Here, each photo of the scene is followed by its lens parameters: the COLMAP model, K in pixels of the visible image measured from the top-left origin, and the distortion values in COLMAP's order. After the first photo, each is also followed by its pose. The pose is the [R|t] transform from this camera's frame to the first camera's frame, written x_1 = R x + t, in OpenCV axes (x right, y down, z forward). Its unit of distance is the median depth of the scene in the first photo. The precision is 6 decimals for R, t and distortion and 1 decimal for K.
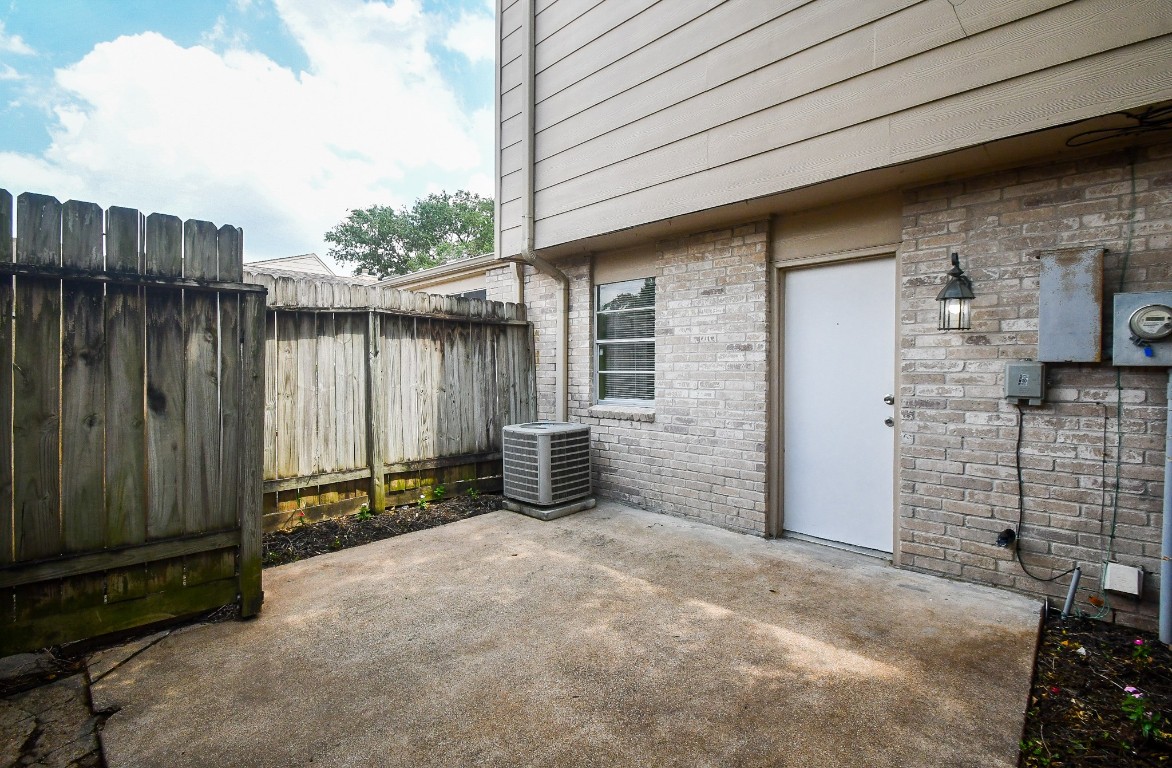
lens RADIAL K [[523.4, 0, 585.3], [0, 523.4, 375.3], [0, 0, 1]] dist [-0.000242, -0.000164]
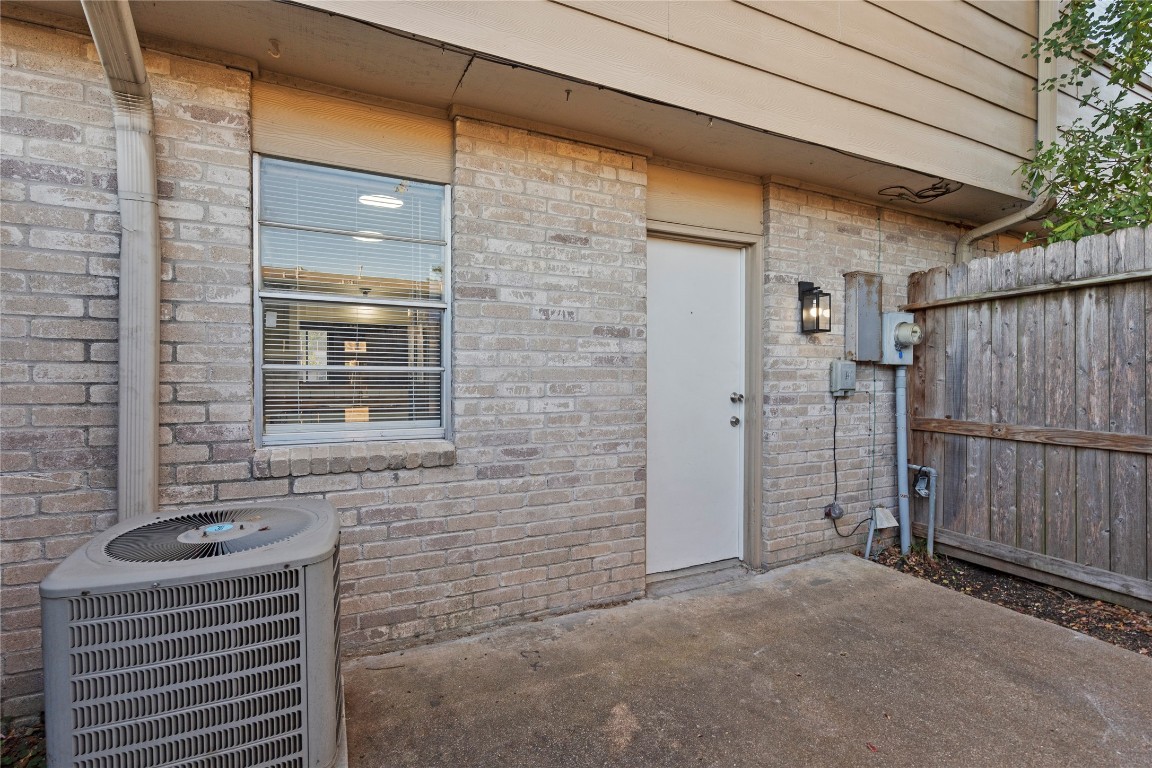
lens RADIAL K [[527.8, 0, 575.8], [0, 527.8, 383.6], [0, 0, 1]] dist [-0.003462, 0.002055]
pose [[0.350125, -0.019008, 0.936510, -0.346175], [0.007874, 0.999818, 0.017349, 0.001182], [-0.936670, 0.001300, 0.350211, 0.776552]]
